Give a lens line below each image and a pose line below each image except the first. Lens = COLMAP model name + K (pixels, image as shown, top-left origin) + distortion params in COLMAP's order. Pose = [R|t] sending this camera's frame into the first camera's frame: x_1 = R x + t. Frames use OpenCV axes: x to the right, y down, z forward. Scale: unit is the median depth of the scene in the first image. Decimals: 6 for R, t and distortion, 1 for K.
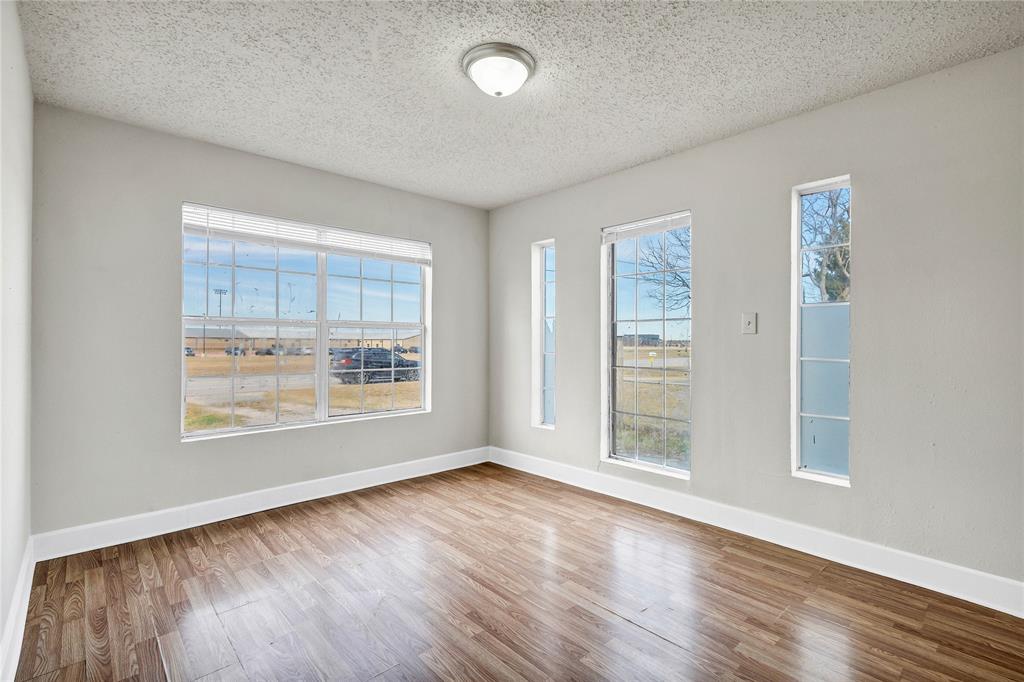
lens RADIAL K [[472.4, 0, 510.7], [0, 472.4, 340.9], [0, 0, 1]] dist [0.001538, -0.000130]
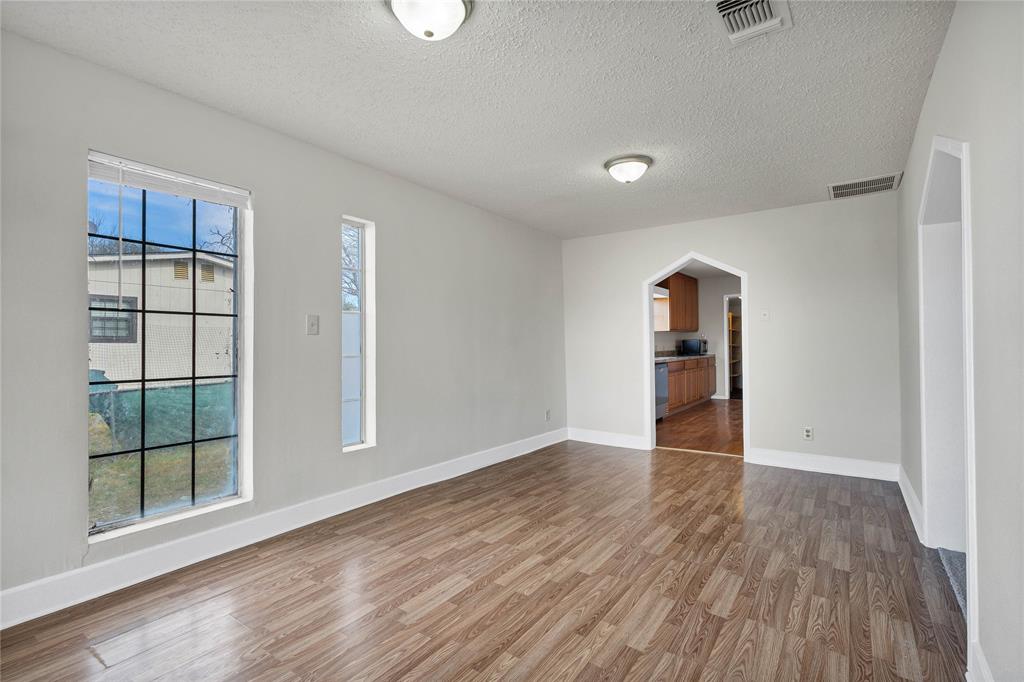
lens RADIAL K [[472.4, 0, 512.9], [0, 472.4, 340.1], [0, 0, 1]] dist [0.001538, -0.000130]
pose [[-0.220964, 0.007254, 0.975255, -0.763027], [0.001100, 0.999974, -0.007188, 0.007117], [-0.975281, -0.000515, -0.220966, 0.939877]]
